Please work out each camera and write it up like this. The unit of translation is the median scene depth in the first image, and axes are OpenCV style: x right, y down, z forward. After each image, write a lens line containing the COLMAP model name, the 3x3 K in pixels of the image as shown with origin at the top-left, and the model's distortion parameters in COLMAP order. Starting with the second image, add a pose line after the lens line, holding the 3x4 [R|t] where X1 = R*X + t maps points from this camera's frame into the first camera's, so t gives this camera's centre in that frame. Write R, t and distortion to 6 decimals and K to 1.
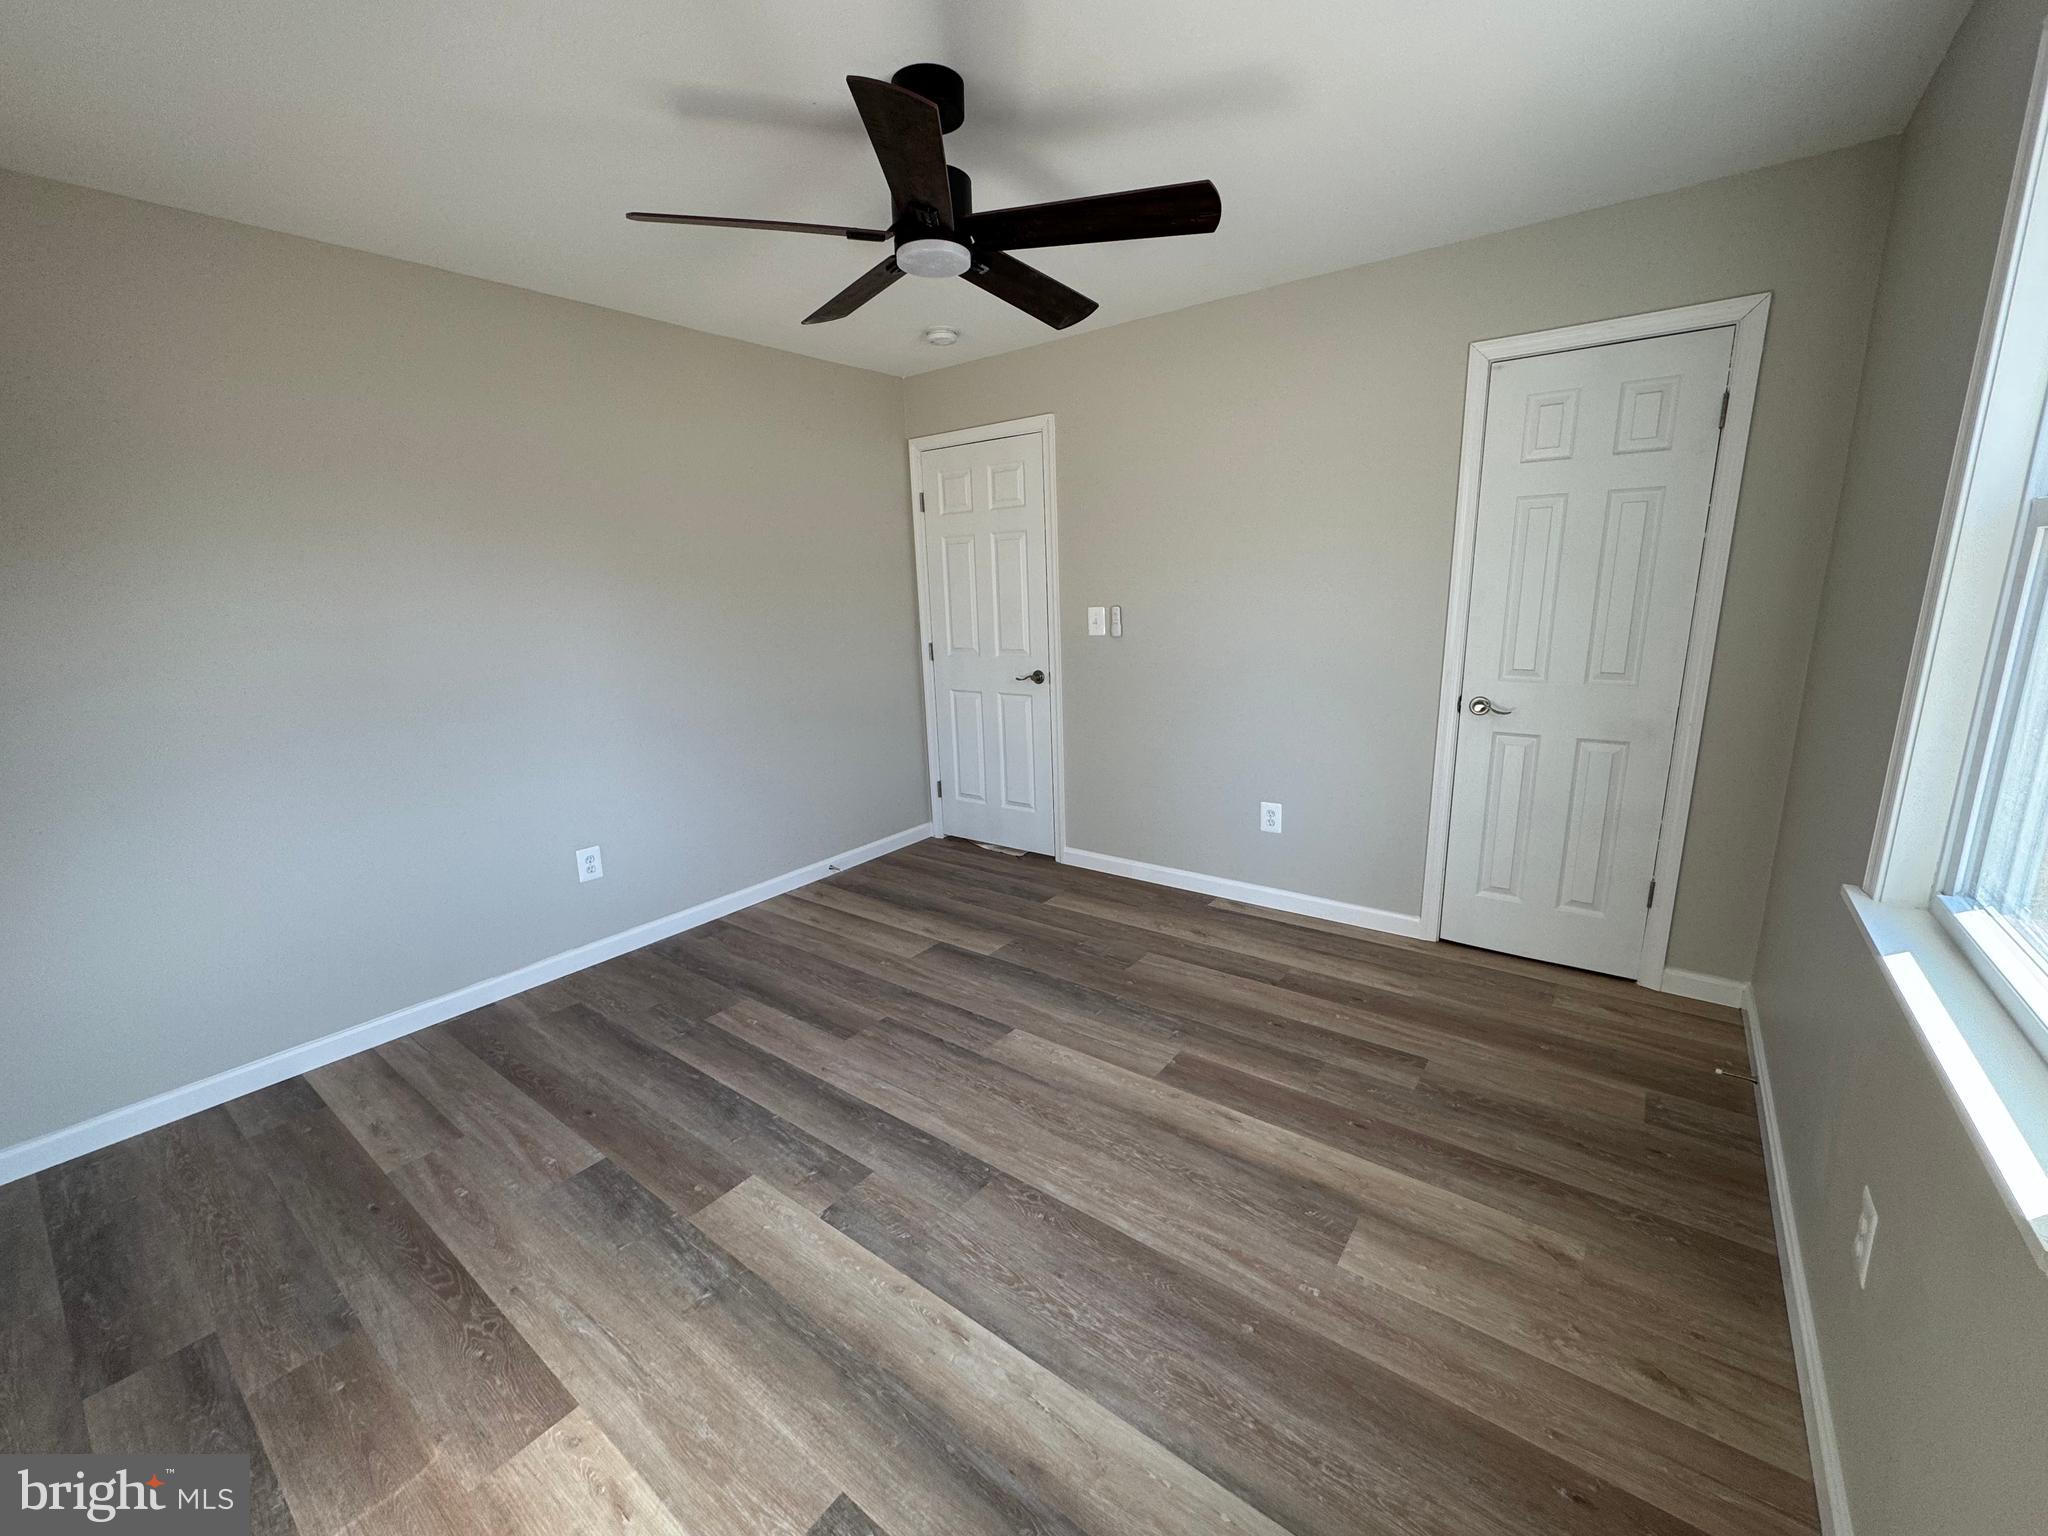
lens RADIAL K [[828.9, 0, 1022.0], [0, 828.9, 768.7], [0, 0, 1]] dist [-0.000028, -0.000808]
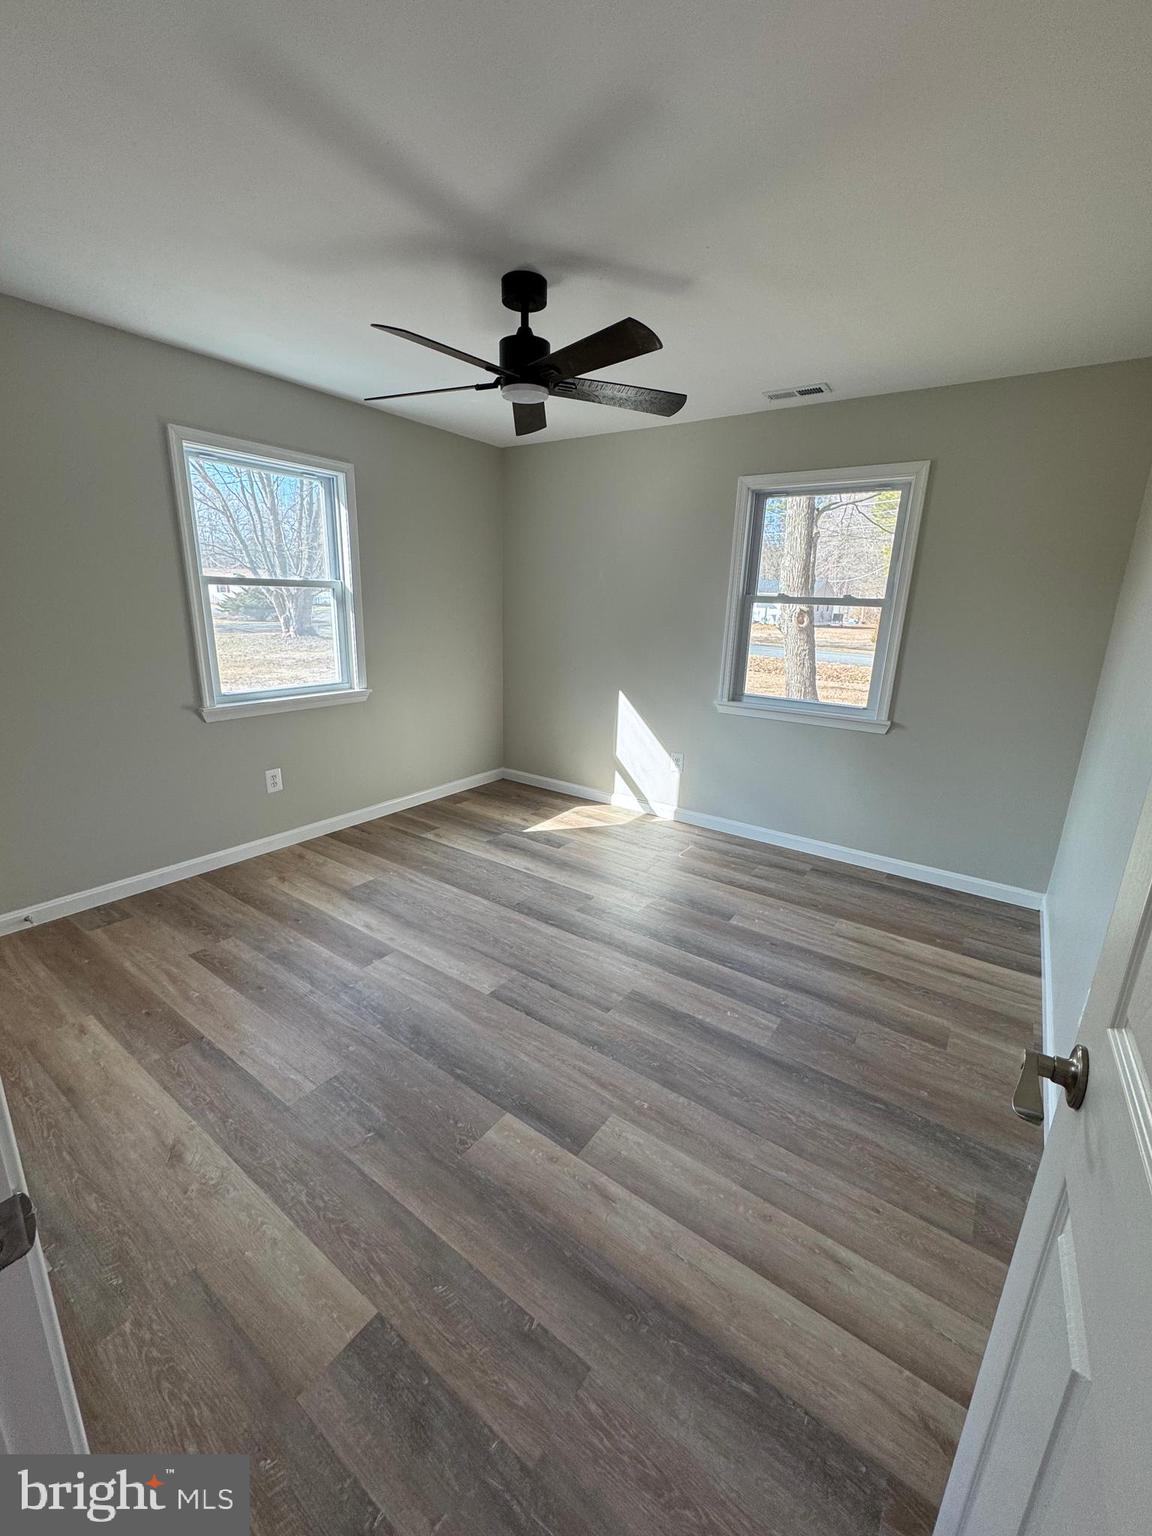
lens RADIAL K [[621.7, 0, 565.5], [0, 621.7, 762.6], [0, 0, 1]] dist [-0.000028, -0.000808]
pose [[-0.999833, 0.009364, -0.015675, -0.115284], [0.000975, 0.884645, 0.466265, -0.404504], [0.018233, 0.466172, -0.884506, 1.767809]]
